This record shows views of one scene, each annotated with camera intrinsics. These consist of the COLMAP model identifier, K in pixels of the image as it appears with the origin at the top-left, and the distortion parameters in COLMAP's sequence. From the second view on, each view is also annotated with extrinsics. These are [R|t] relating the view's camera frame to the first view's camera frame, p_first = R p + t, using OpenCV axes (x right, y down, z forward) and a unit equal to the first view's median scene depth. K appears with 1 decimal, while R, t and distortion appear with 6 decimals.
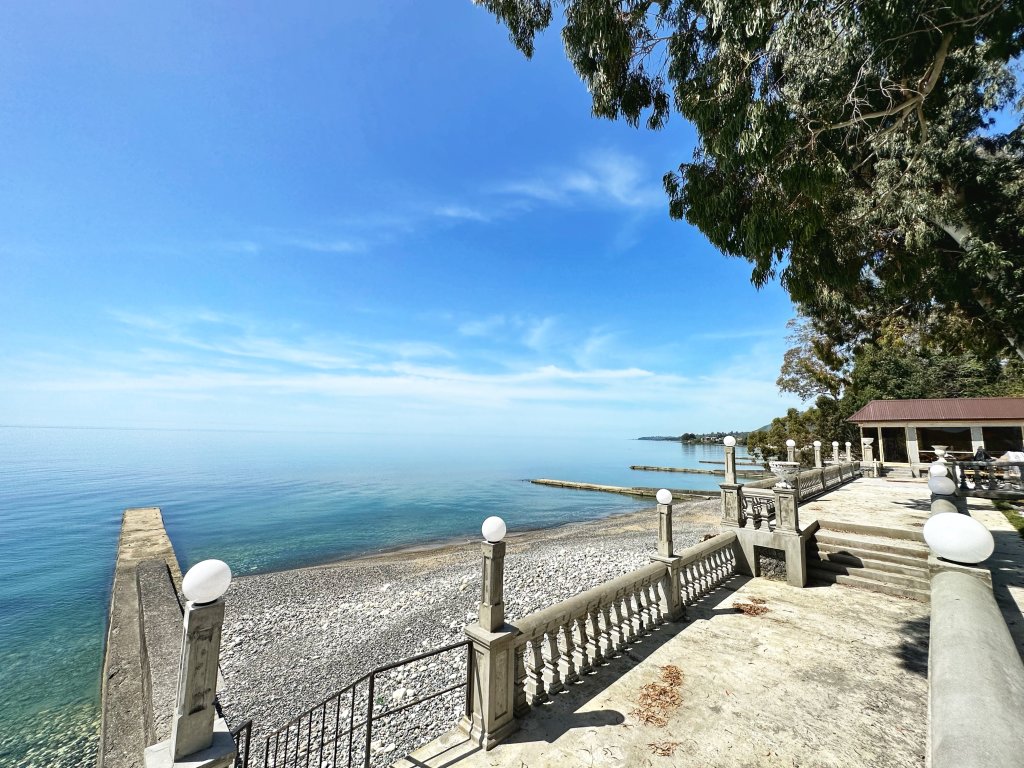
lens RADIAL K [[412.1, 0, 509.6], [0, 412.1, 383.2], [0, 0, 1]] dist [-0.003471, 0.001376]
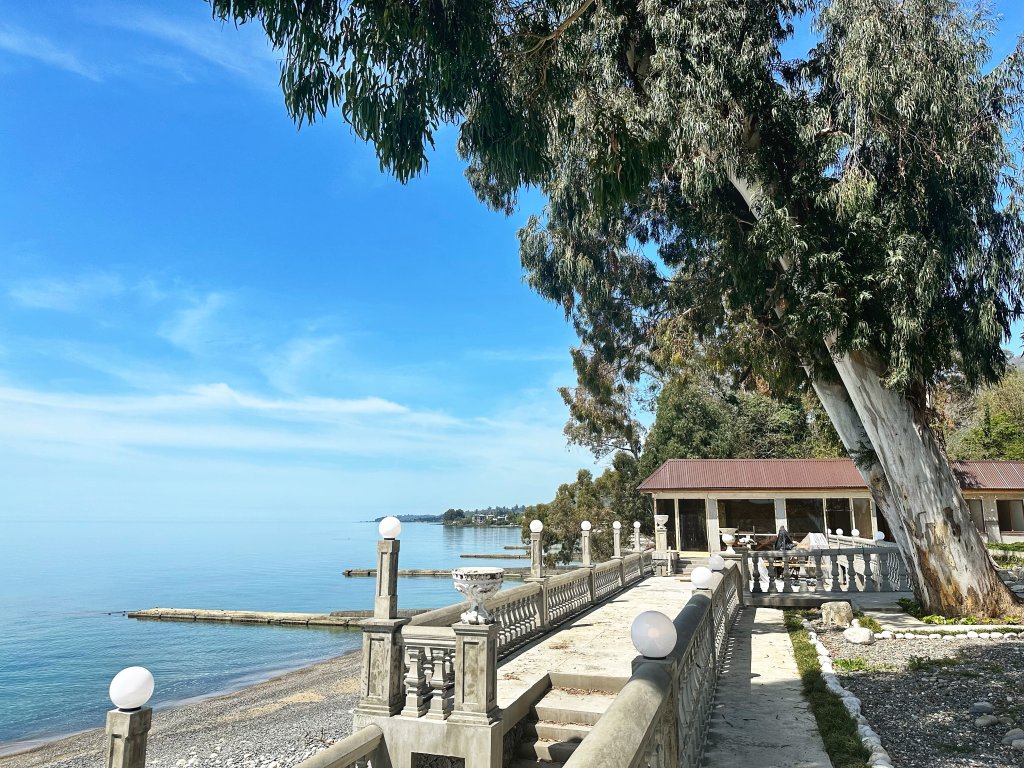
lens RADIAL K [[717.8, 0, 515.9], [0, 717.8, 386.5], [0, 0, 1]] dist [0.055225, -0.060526]
pose [[0.883245, 0.069376, 0.463752, 0.053789], [-0.046011, 0.997045, -0.061523, 0.004061], [-0.466650, 0.033002, 0.883826, 0.037322]]
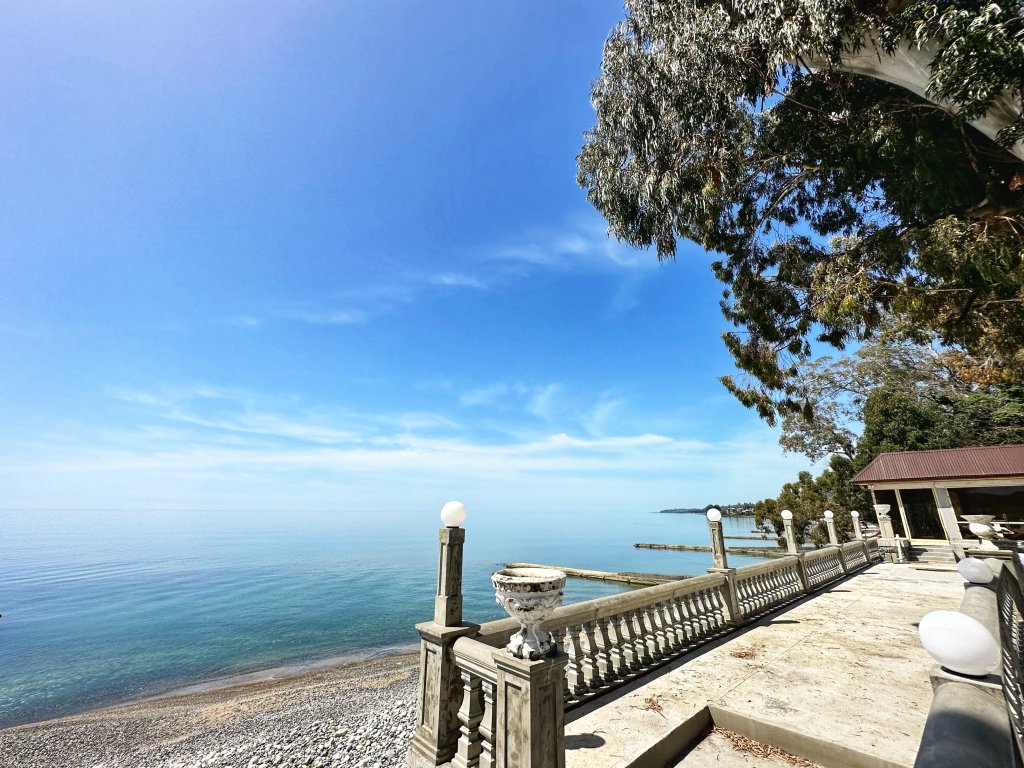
lens RADIAL K [[412.1, 0, 523.5], [0, 412.1, 388.6], [0, 0, 1]] dist [-0.003471, 0.001376]
pose [[0.999525, -0.024007, -0.019303, 0.126121], [0.020581, 0.986671, -0.161421, 0.016940], [0.022921, 0.160947, 0.986697, 0.115787]]
